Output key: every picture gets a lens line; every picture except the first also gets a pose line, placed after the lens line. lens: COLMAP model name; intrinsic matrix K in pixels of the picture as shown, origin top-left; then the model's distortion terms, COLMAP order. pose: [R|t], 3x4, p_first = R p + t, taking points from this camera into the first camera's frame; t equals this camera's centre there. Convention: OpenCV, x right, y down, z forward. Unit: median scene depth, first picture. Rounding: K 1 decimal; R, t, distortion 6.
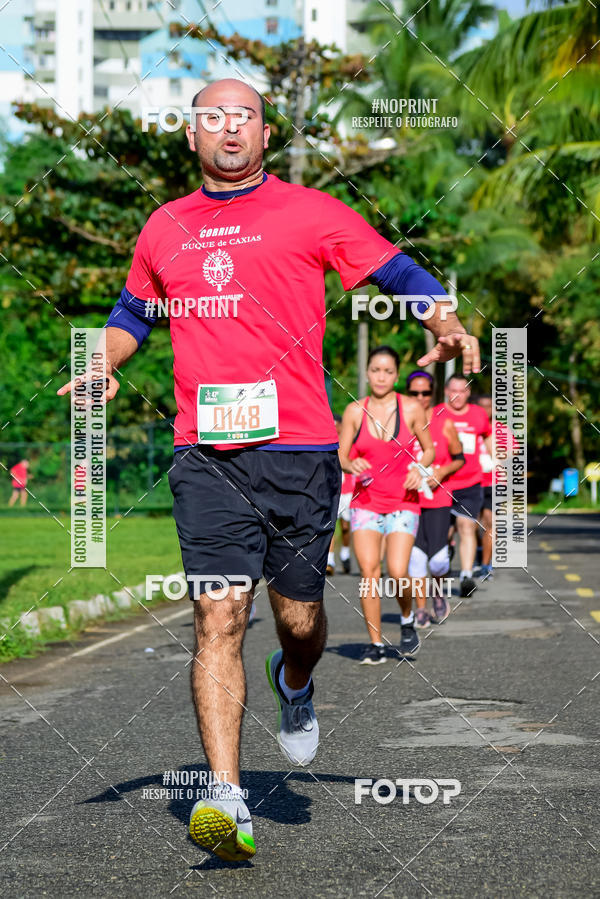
lens RADIAL K [[5165.2, 0, 300.0], [0, 5165.2, 449.5], [0, 0, 1]] dist [0.165957, 4.006242]
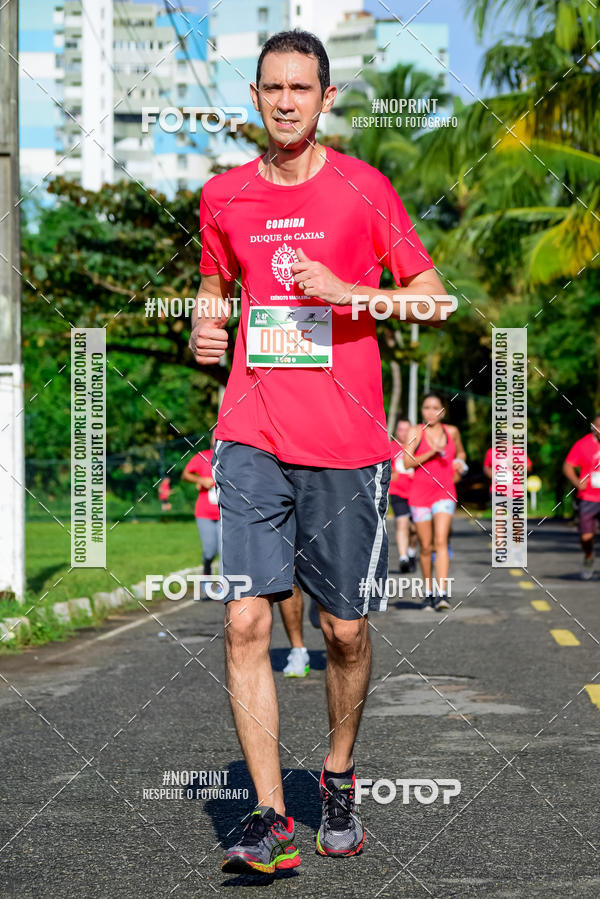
lens RADIAL K [[5165.2, 0, 300.0], [0, 5165.2, 449.5], [0, 0, 1]] dist [0.165957, 4.006242]
pose [[0.999919, -0.001012, -0.012656, 0.017949], [0.001025, 0.999999, 0.000975, -0.004865], [0.012655, -0.000988, 0.999919, -0.190006]]
